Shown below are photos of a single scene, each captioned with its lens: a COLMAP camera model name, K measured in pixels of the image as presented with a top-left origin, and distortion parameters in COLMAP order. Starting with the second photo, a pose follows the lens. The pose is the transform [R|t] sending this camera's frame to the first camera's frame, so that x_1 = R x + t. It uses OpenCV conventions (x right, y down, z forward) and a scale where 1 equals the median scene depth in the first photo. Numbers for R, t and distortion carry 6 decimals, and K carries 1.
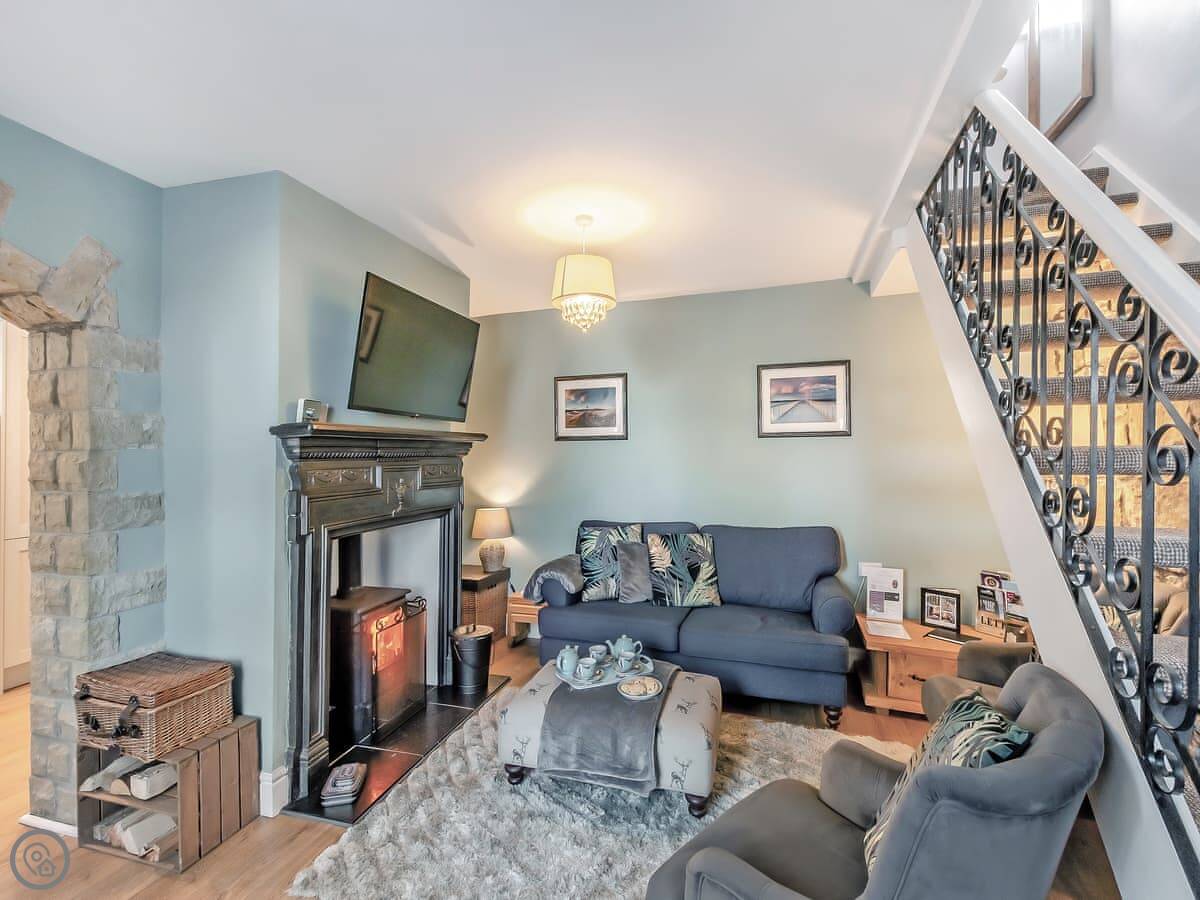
lens RADIAL K [[548.3, 0, 607.4], [0, 548.3, 455.8], [0, 0, 1]] dist [-0.000007, -0.000095]
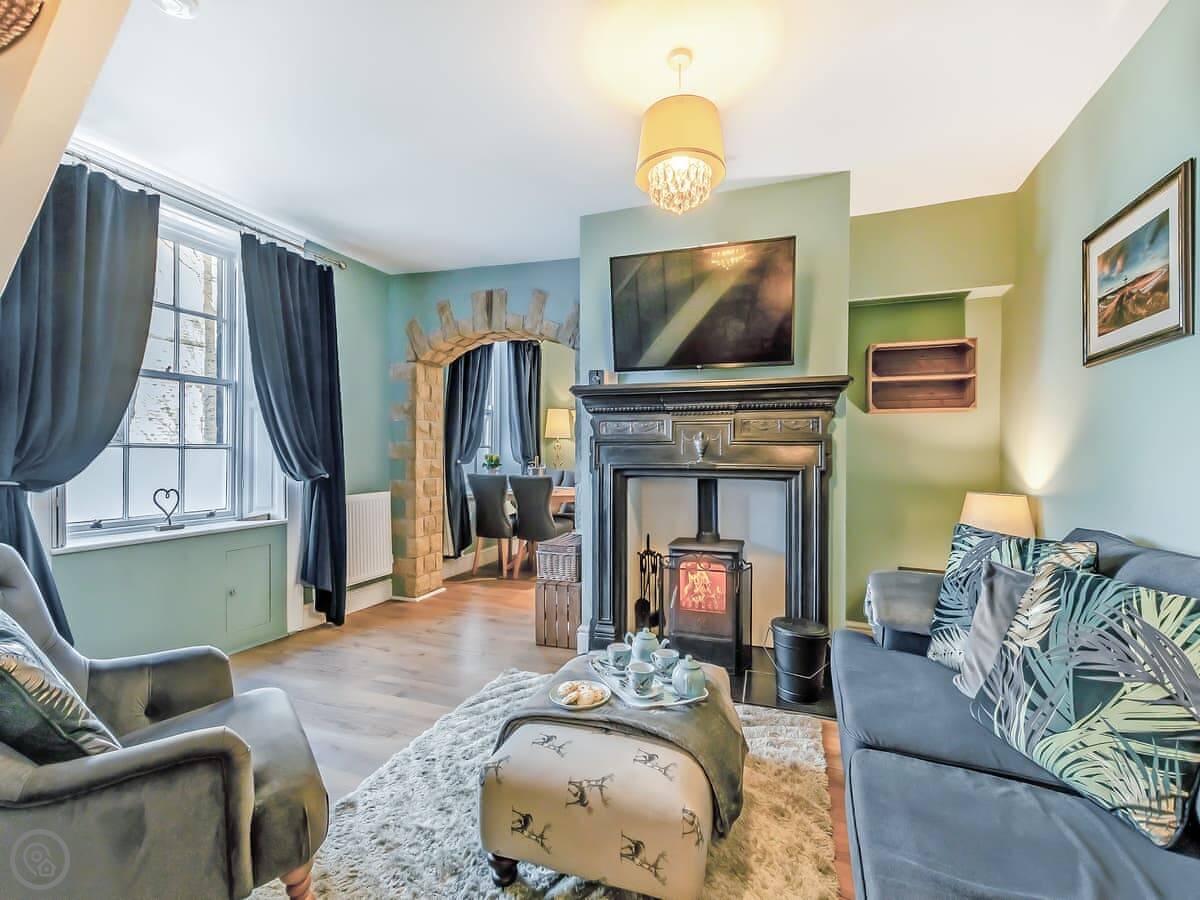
lens RADIAL K [[548.3, 0, 607.4], [0, 548.3, 455.8], [0, 0, 1]] dist [-0.000007, -0.000095]
pose [[-0.082187, 0.010581, -0.996561, 0.791143], [-0.004687, 0.999928, 0.011004, 0.092802], [0.996606, 0.005575, -0.082131, 1.097969]]
